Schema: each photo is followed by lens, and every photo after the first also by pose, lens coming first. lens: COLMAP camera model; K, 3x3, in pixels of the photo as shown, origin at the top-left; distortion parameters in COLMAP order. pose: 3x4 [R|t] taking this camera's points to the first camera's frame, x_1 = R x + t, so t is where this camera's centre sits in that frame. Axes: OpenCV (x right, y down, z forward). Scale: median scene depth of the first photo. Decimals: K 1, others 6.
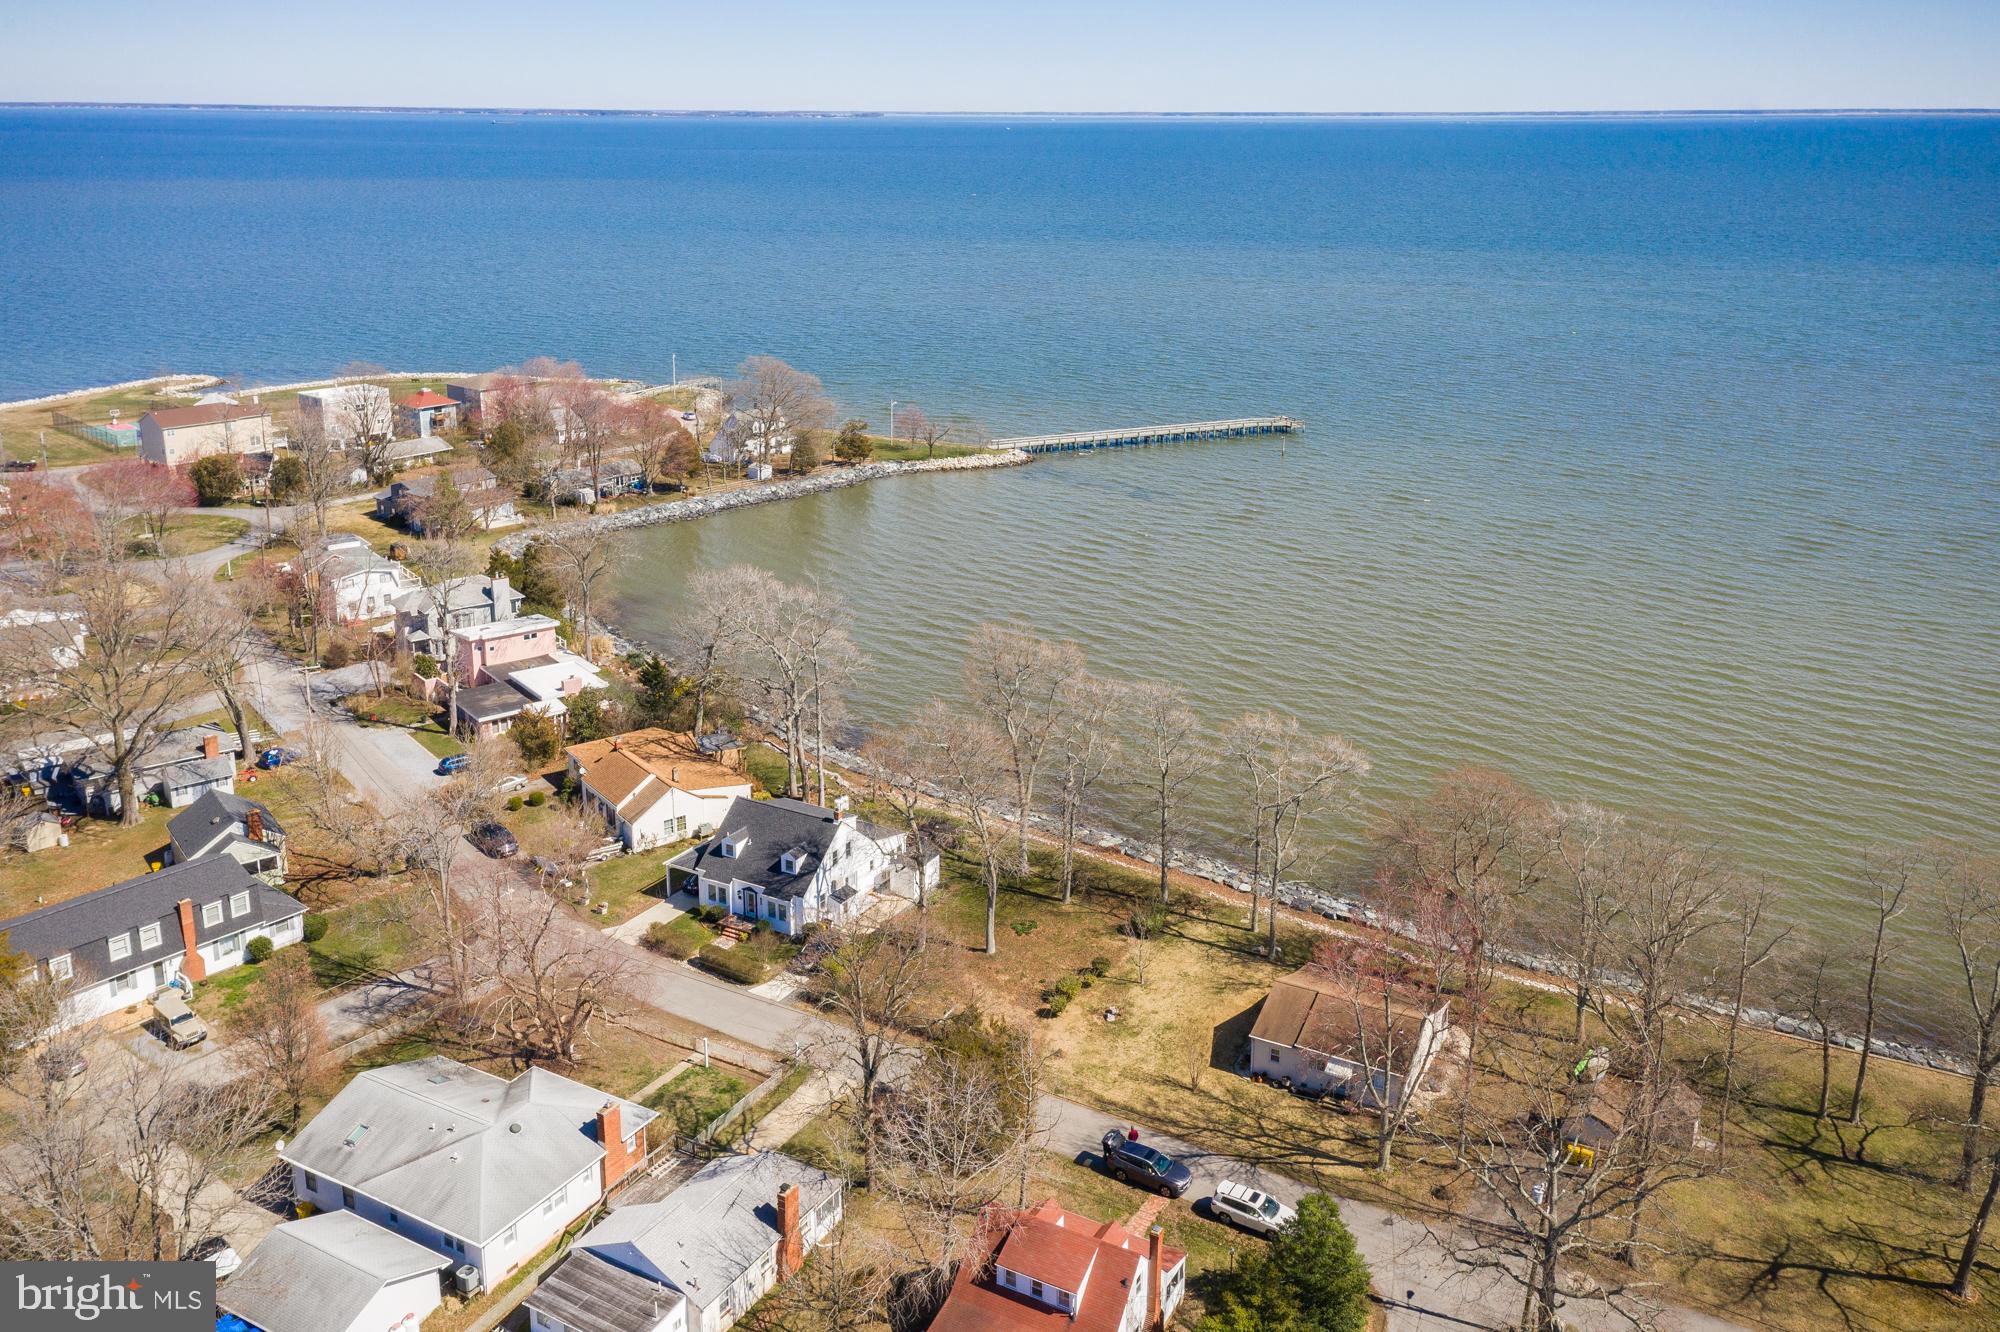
lens RADIAL K [[1598.6, 0, 1001.9], [0, 1598.6, 655.2], [0, 0, 1]] dist [0.011448, 0.033811]
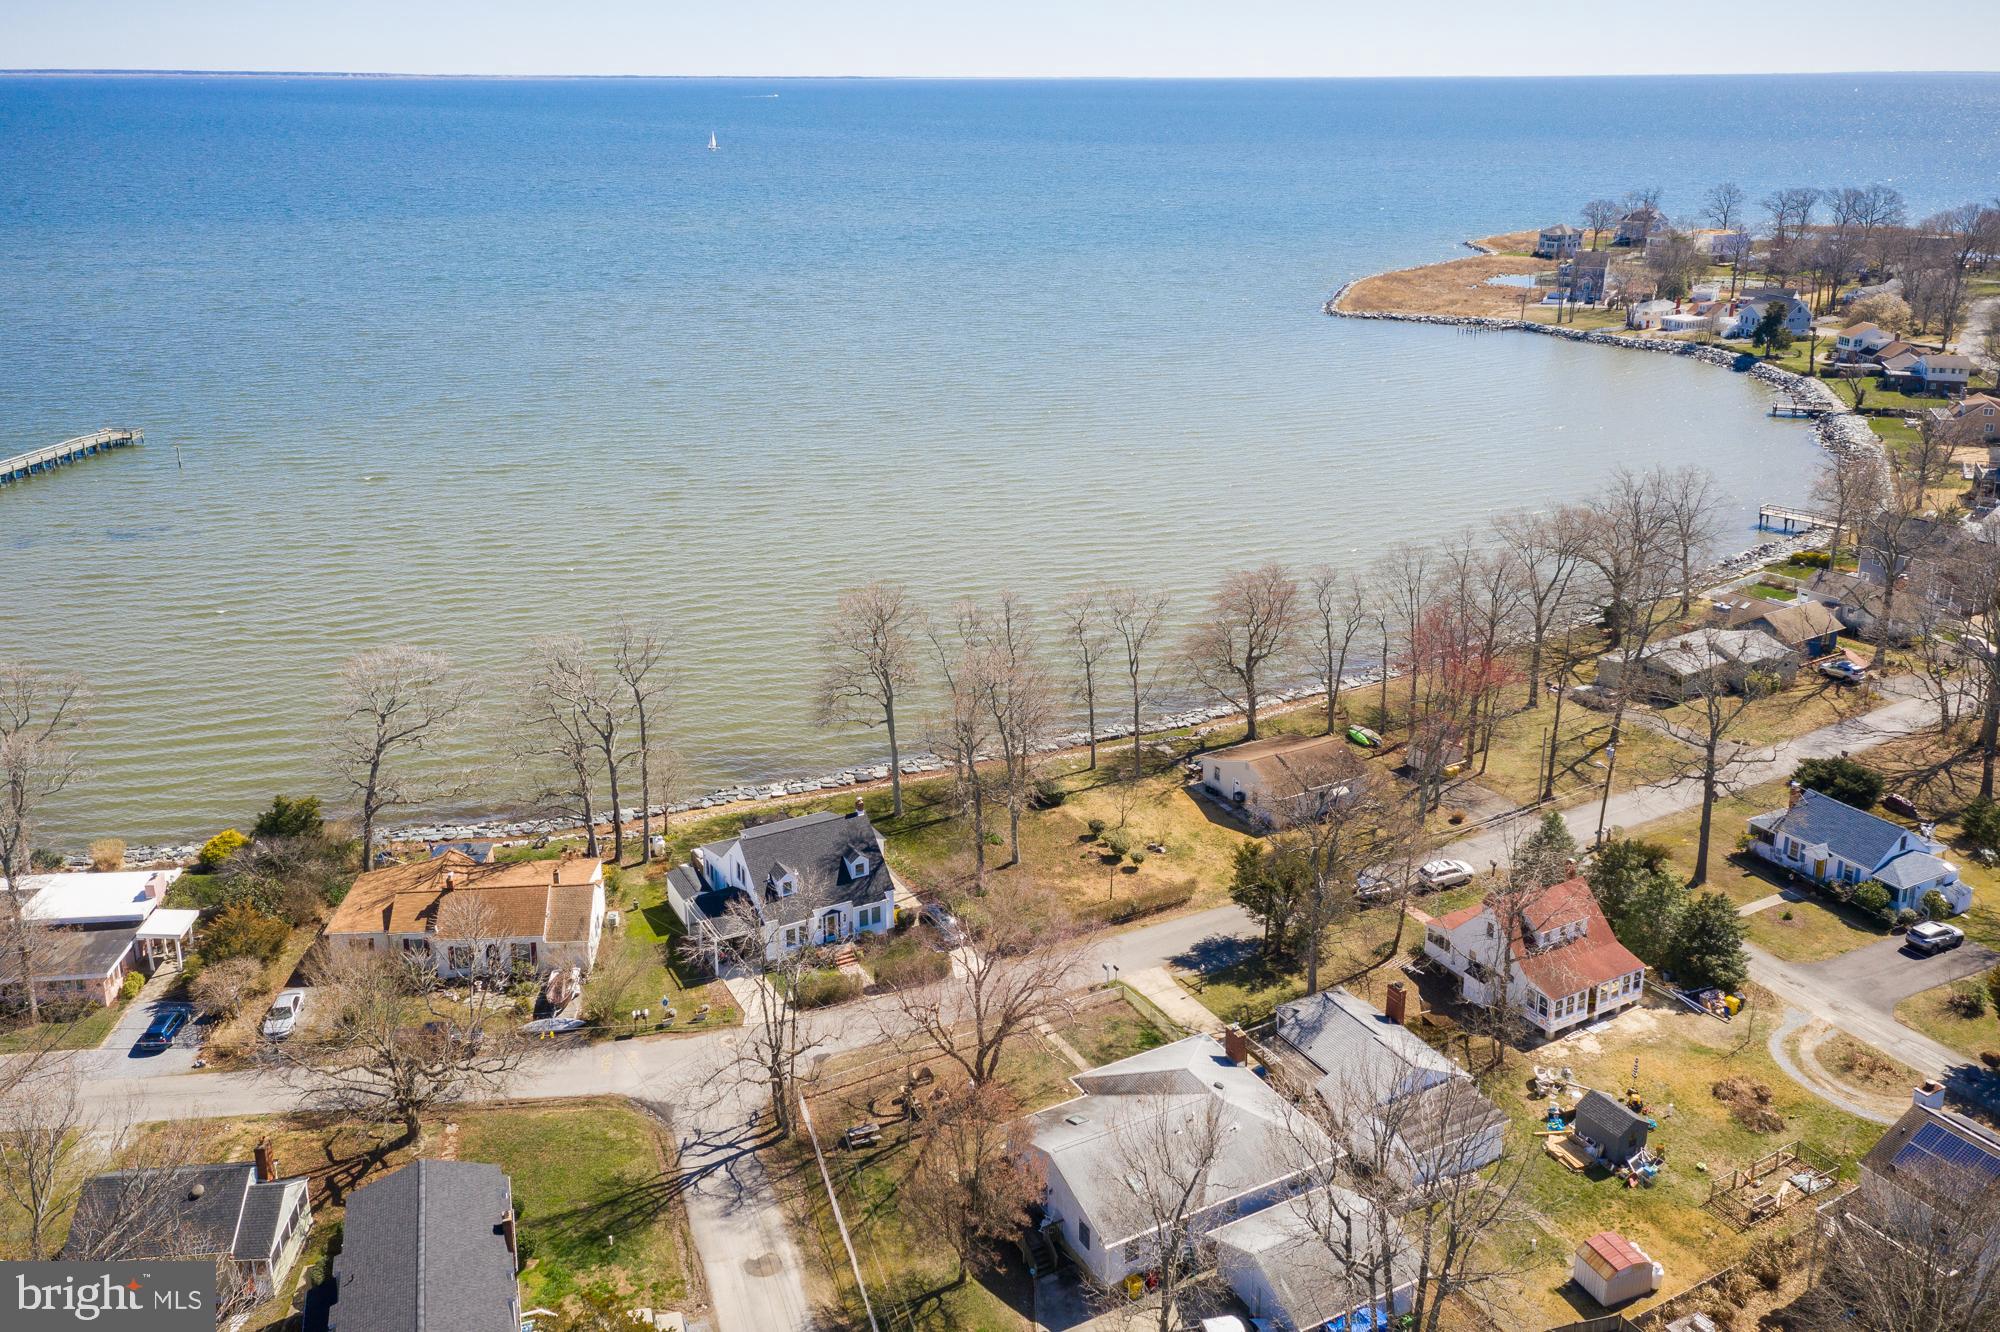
lens RADIAL K [[1598.6, 0, 995.1], [0, 1598.6, 694.2], [0, 0, 1]] dist [0.011448, 0.033811]
pose [[0.516968, -0.308842, 0.798348, -0.792198], [0.269410, 0.943953, 0.190714, -0.123935], [-0.812504, 0.116490, 0.571199, 0.356588]]
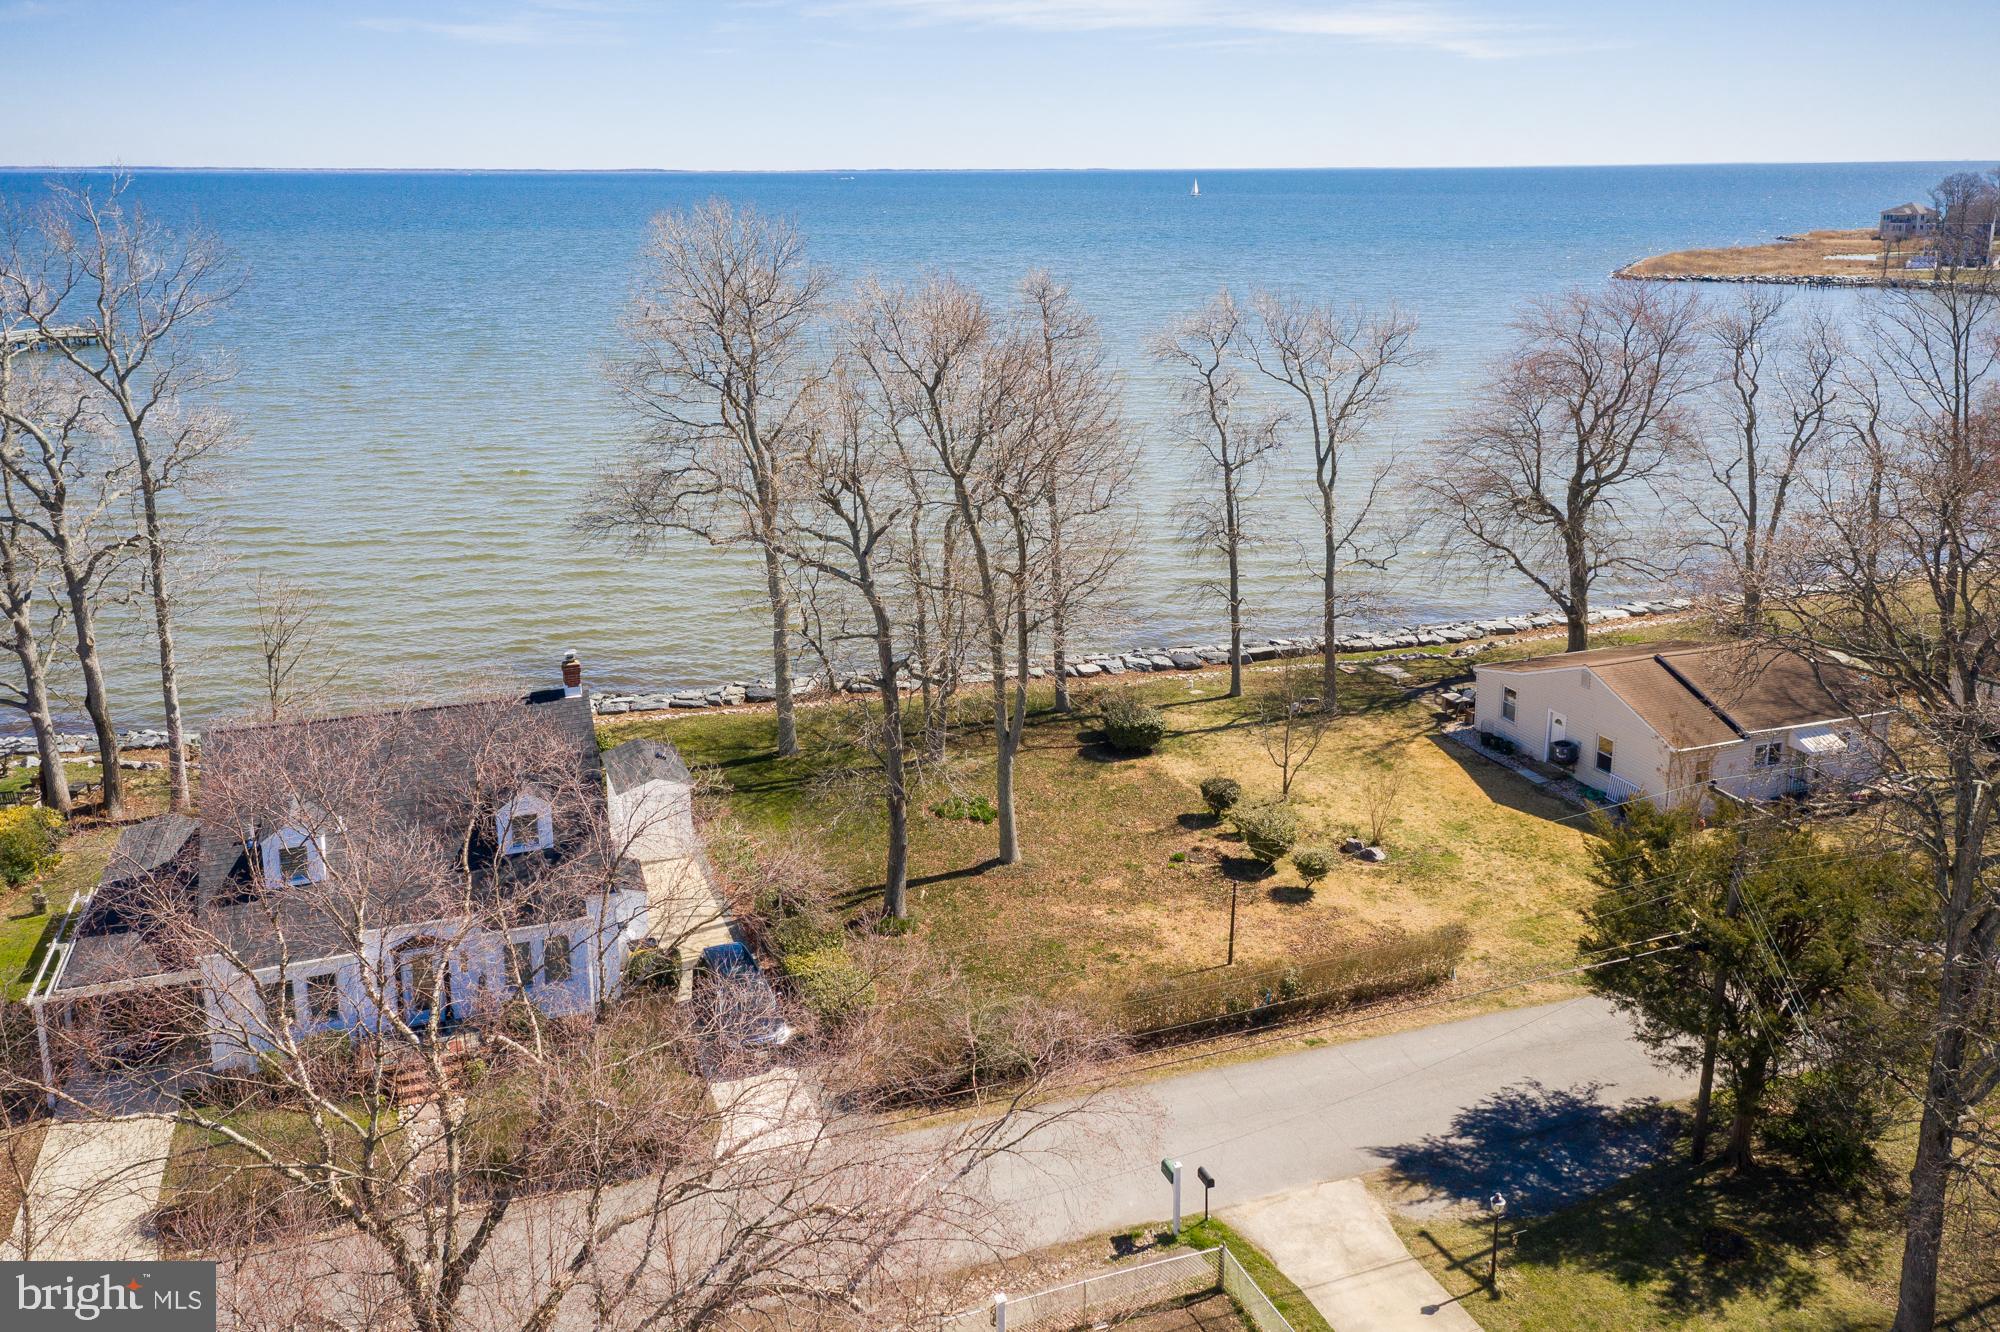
lens RADIAL K [[1598.6, 0, 989.3], [0, 1598.6, 617.2], [0, 0, 1]] dist [0.011448, 0.033811]
pose [[0.640127, -0.207307, 0.739771, -0.305585], [0.249009, 0.966910, 0.055491, 0.088404], [-0.726796, 0.148688, 0.670566, 0.653767]]
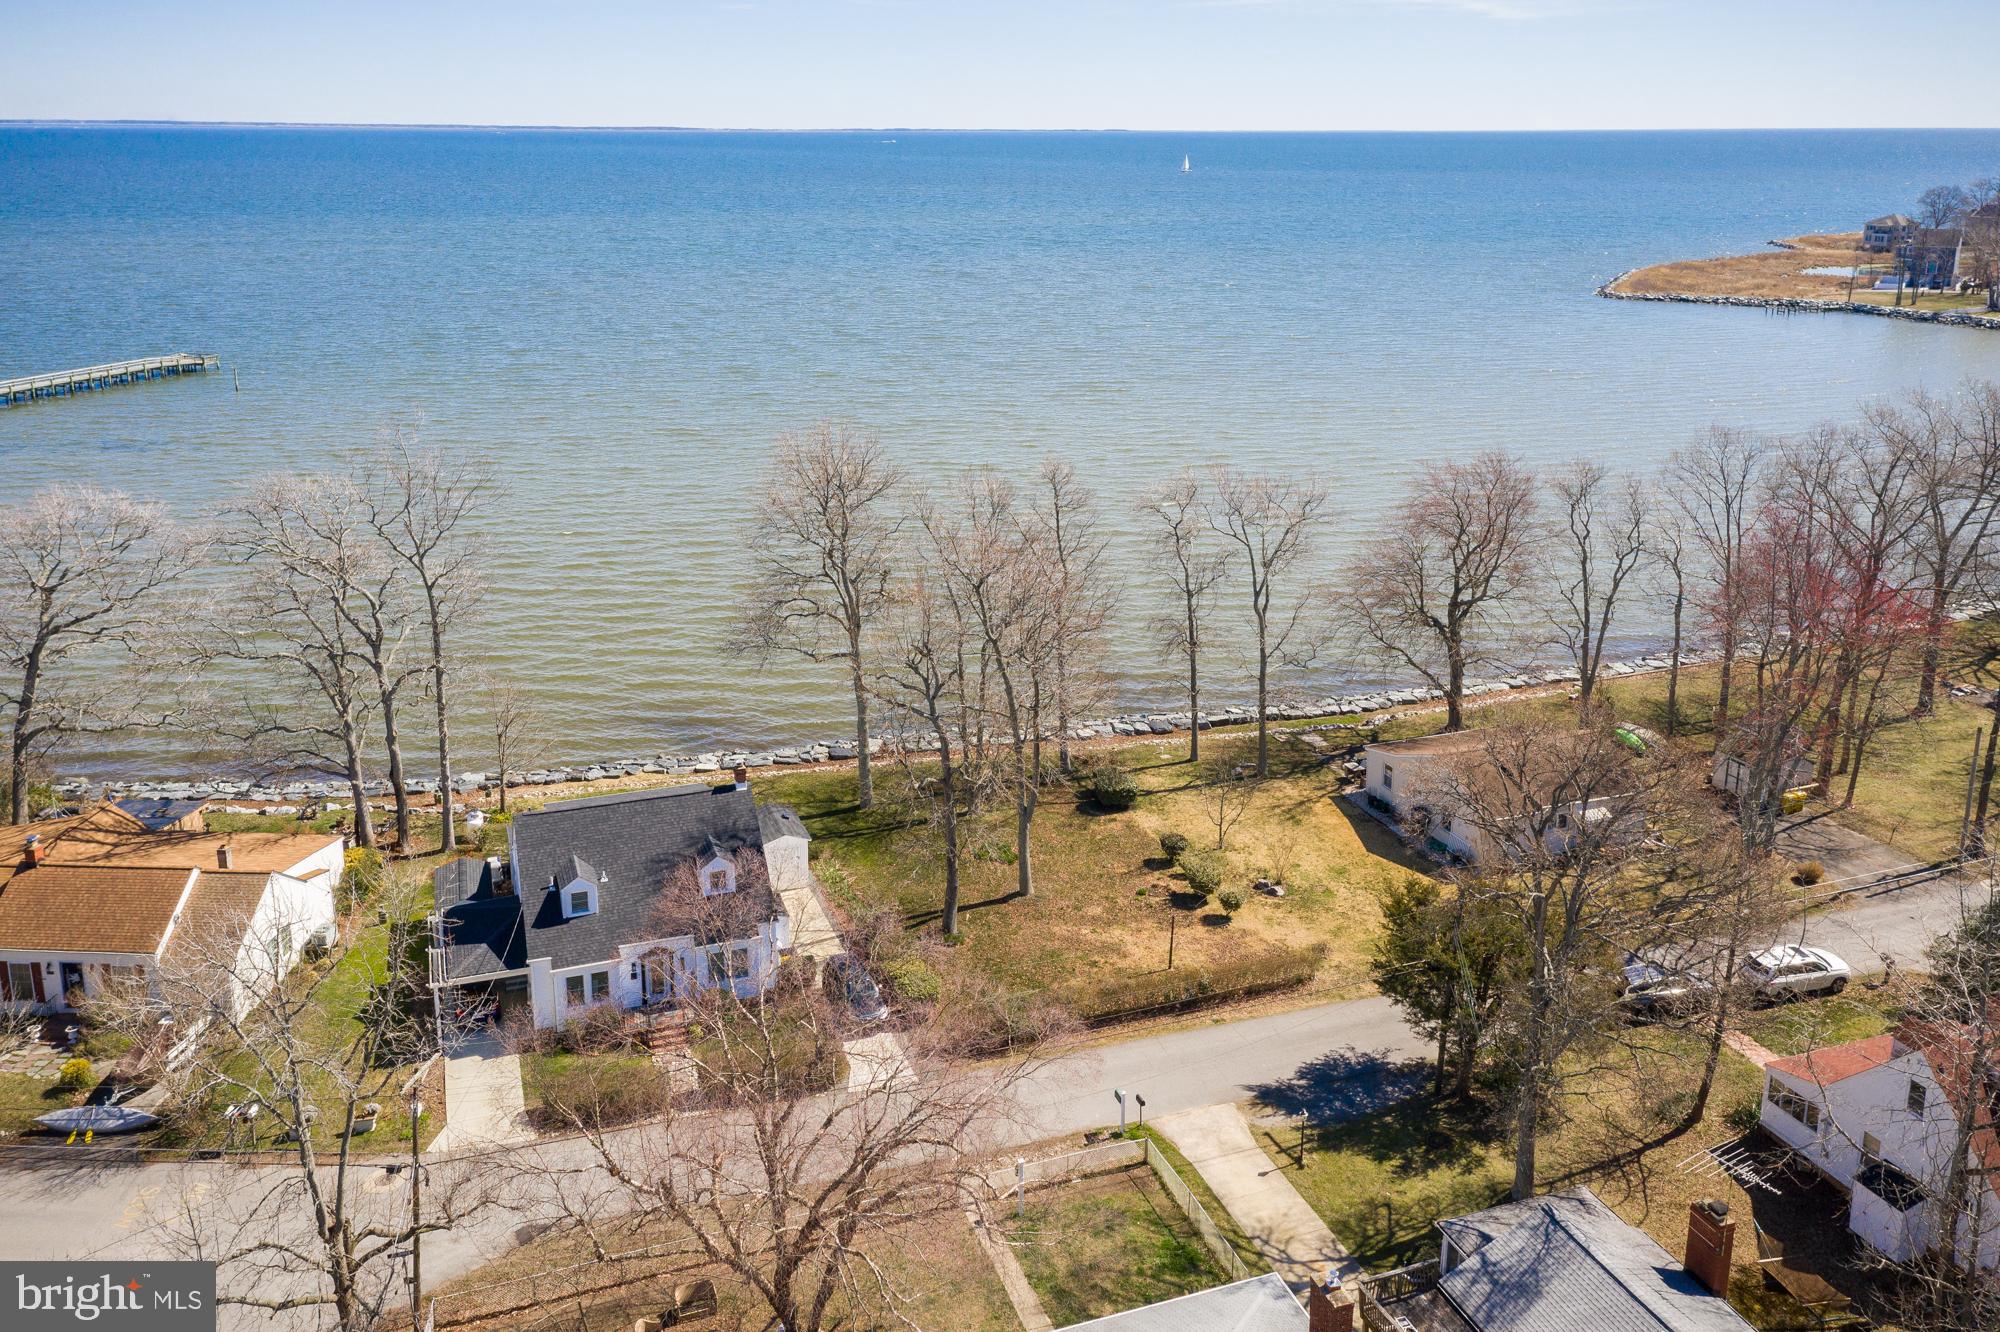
lens RADIAL K [[1598.6, 0, 989.3], [0, 1598.6, 636.3], [0, 0, 1]] dist [0.011448, 0.033811]
pose [[0.648220, -0.227250, 0.726751, -0.436711], [0.240064, 0.966745, 0.088171, 0.022534], [-0.722620, 0.117312, 0.681218, 0.522314]]
